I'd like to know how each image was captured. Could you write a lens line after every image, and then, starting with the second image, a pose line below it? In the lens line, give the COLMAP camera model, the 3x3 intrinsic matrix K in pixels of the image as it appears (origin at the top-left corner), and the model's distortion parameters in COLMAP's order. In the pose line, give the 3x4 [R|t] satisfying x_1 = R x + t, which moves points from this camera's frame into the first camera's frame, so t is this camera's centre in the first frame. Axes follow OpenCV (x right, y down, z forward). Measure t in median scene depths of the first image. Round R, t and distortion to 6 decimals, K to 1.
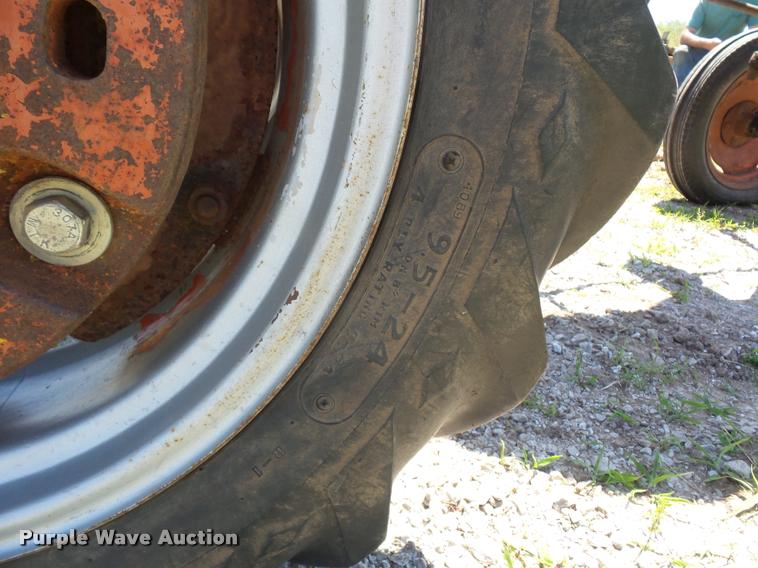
lens RADIAL K [[529.8, 0, 379.6], [0, 529.8, 286.0], [0, 0, 1]] dist [0.006240, -0.004214]
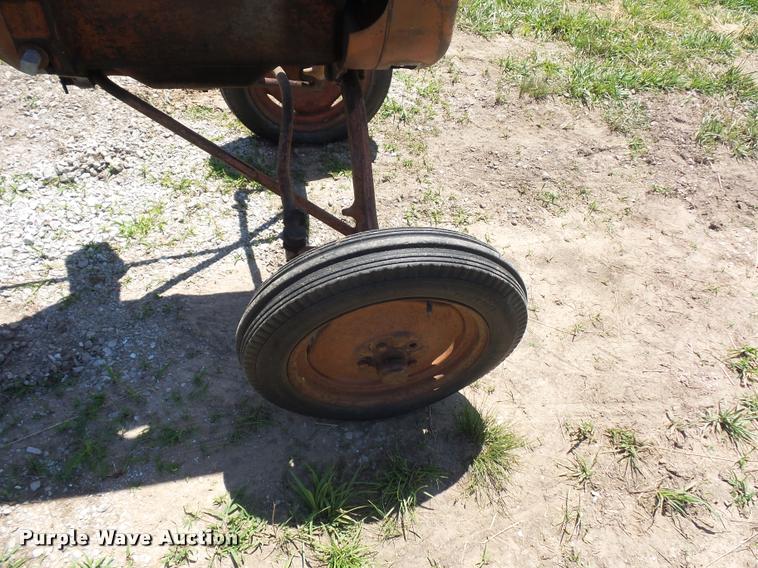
lens RADIAL K [[529.8, 0, 379.6], [0, 529.8, 286.0], [0, 0, 1]] dist [0.006240, -0.004214]
pose [[0.998691, 0.004308, 0.050965, 1.905986], [-0.024803, 0.912235, 0.408916, -0.834891], [-0.044731, -0.409645, 0.911148, -0.230688]]
